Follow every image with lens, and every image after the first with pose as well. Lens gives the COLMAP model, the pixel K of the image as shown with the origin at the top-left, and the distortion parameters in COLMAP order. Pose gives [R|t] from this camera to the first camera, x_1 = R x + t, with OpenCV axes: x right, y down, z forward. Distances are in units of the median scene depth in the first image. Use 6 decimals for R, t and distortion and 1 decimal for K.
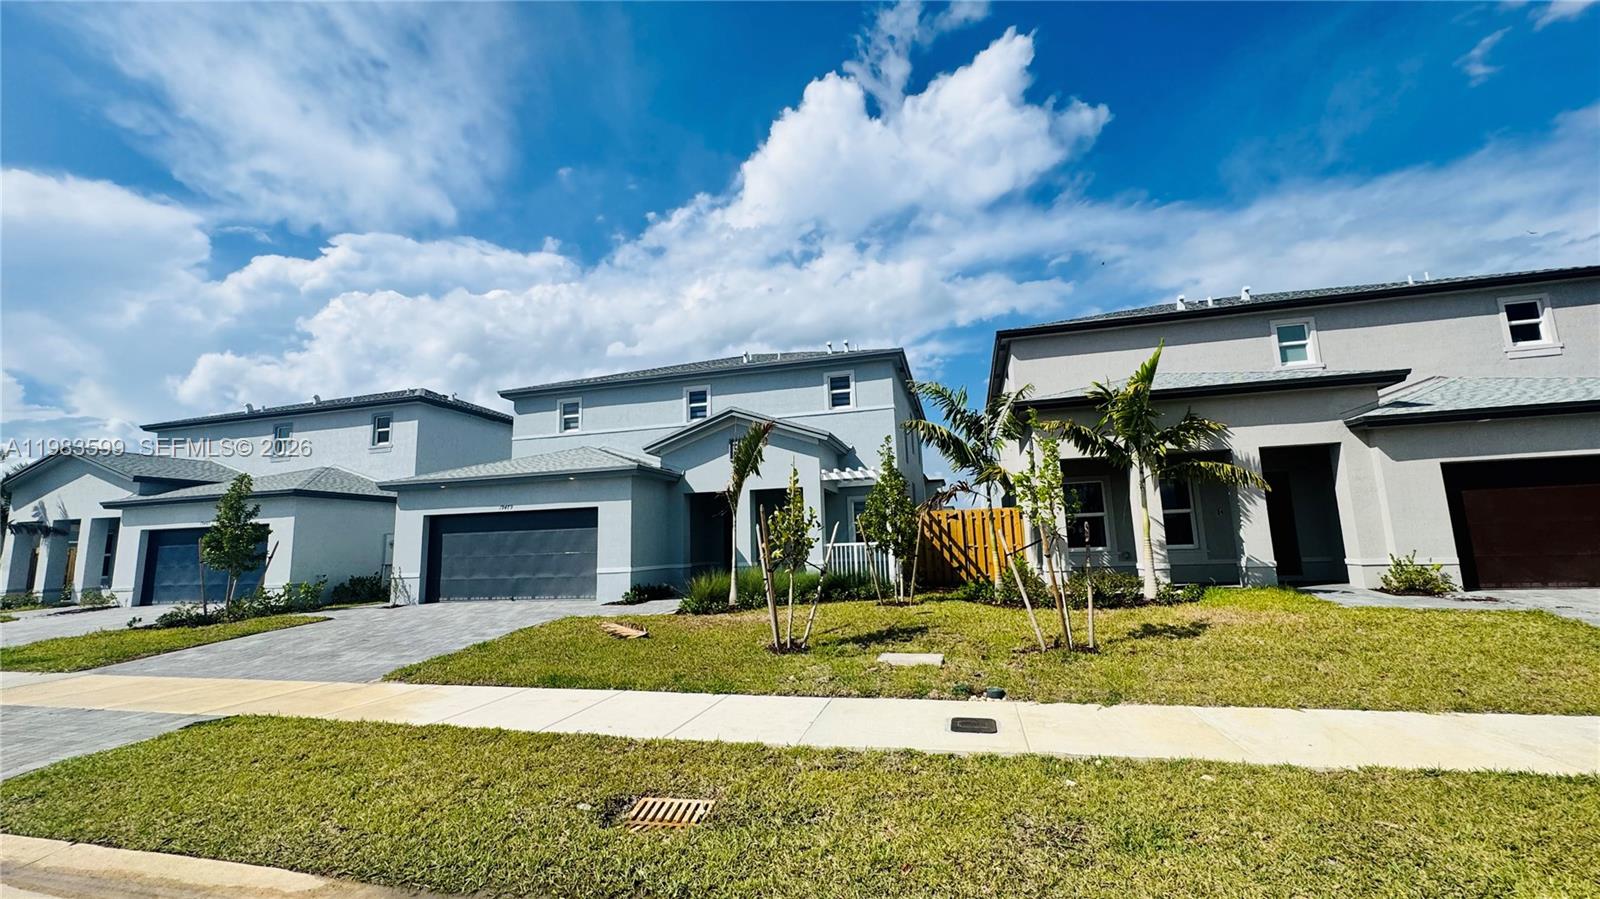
lens RADIAL K [[640.9, 0, 800.0], [0, 640.9, 449.5], [0, 0, 1]] dist [-0.000896, -0.000030]
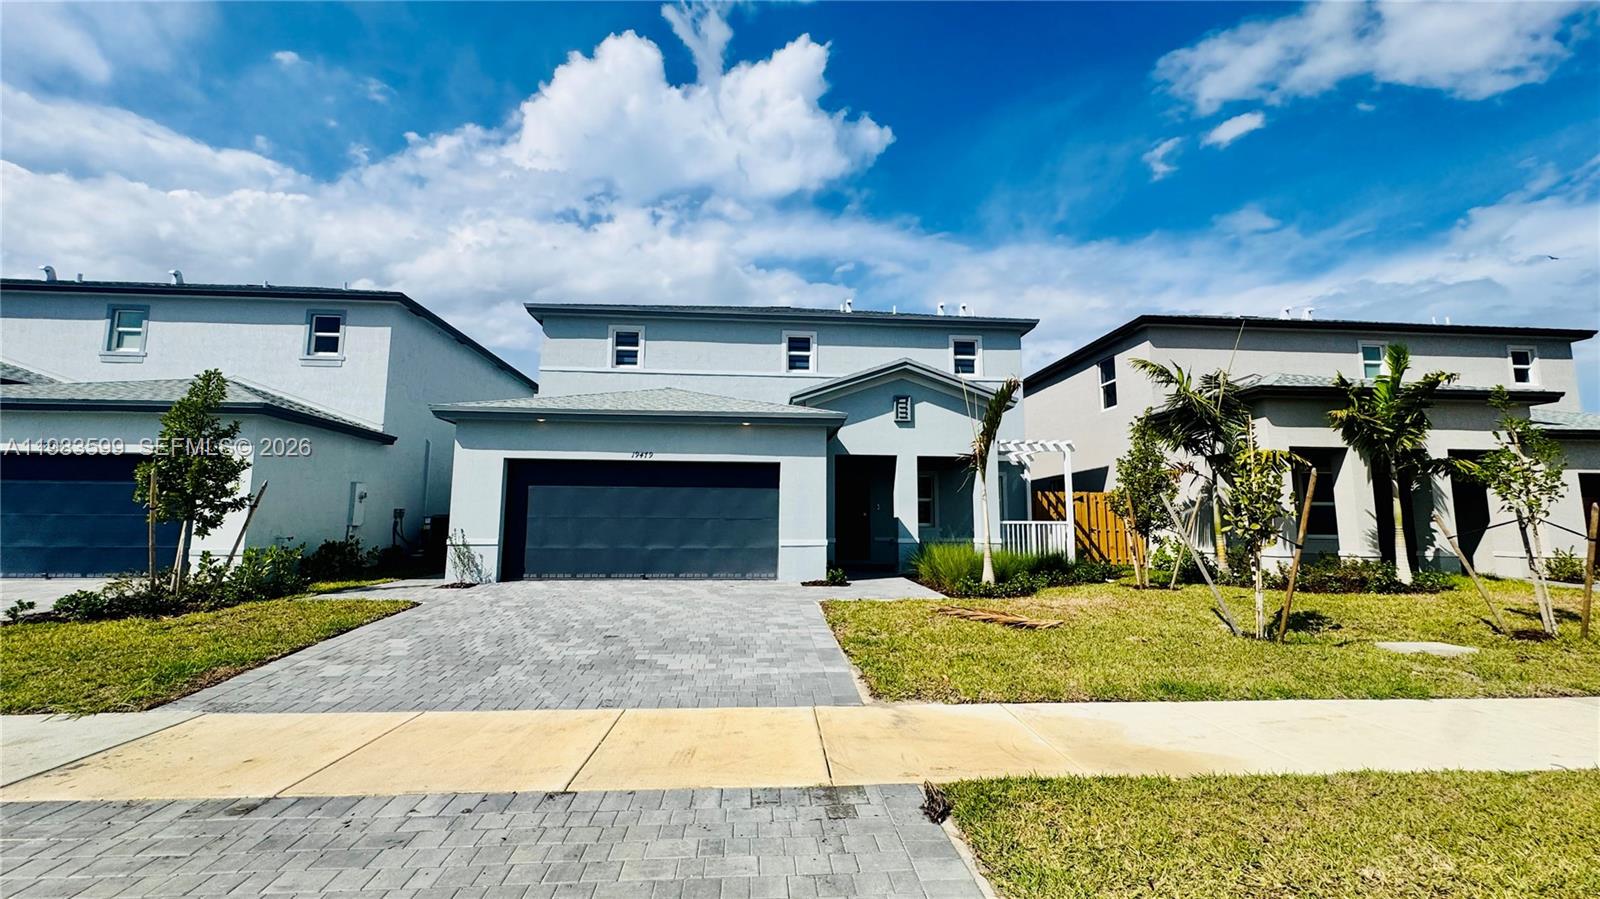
lens RADIAL K [[640.9, 0, 800.0], [0, 640.9, 449.5], [0, 0, 1]] dist [-0.000896, -0.000030]
pose [[0.945538, 0.076997, 0.316274, -0.387137], [-0.085249, 0.996284, 0.012315, 0.043755], [-0.314151, -0.038607, 0.948588, 0.170166]]
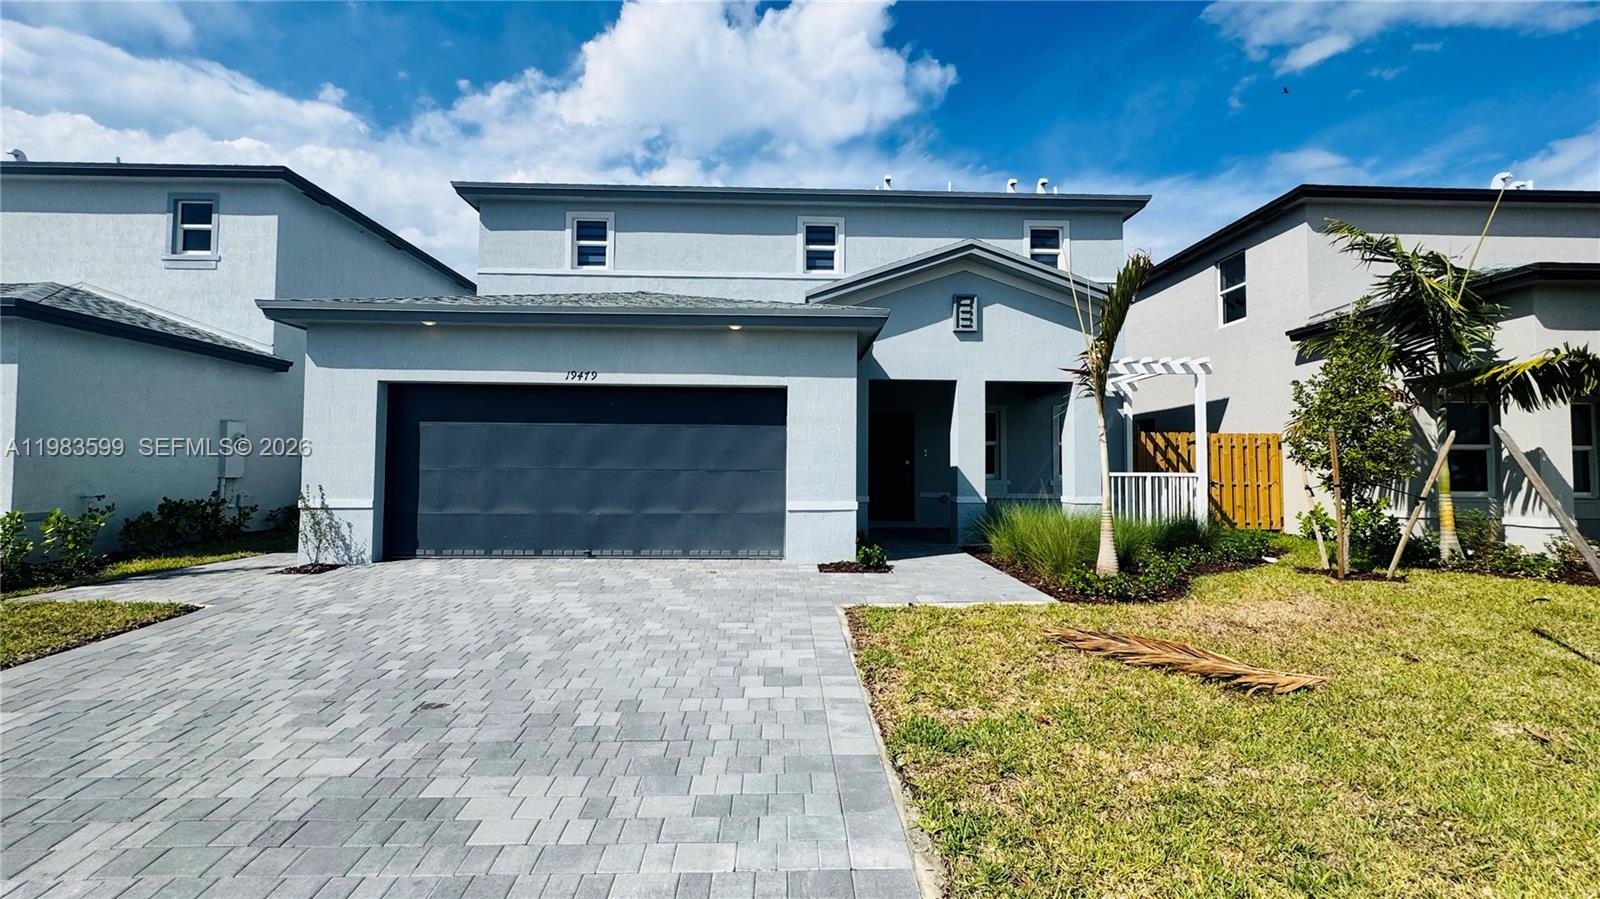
lens RADIAL K [[634.6, 0, 806.3], [0, 634.6, 440.4], [0, 0, 1]] dist [-0.003458, -0.000668]
pose [[0.957472, 0.053750, 0.283477, -0.316201], [-0.080624, 0.993199, 0.083997, 0.063342], [-0.277034, -0.103279, 0.955293, 0.351254]]
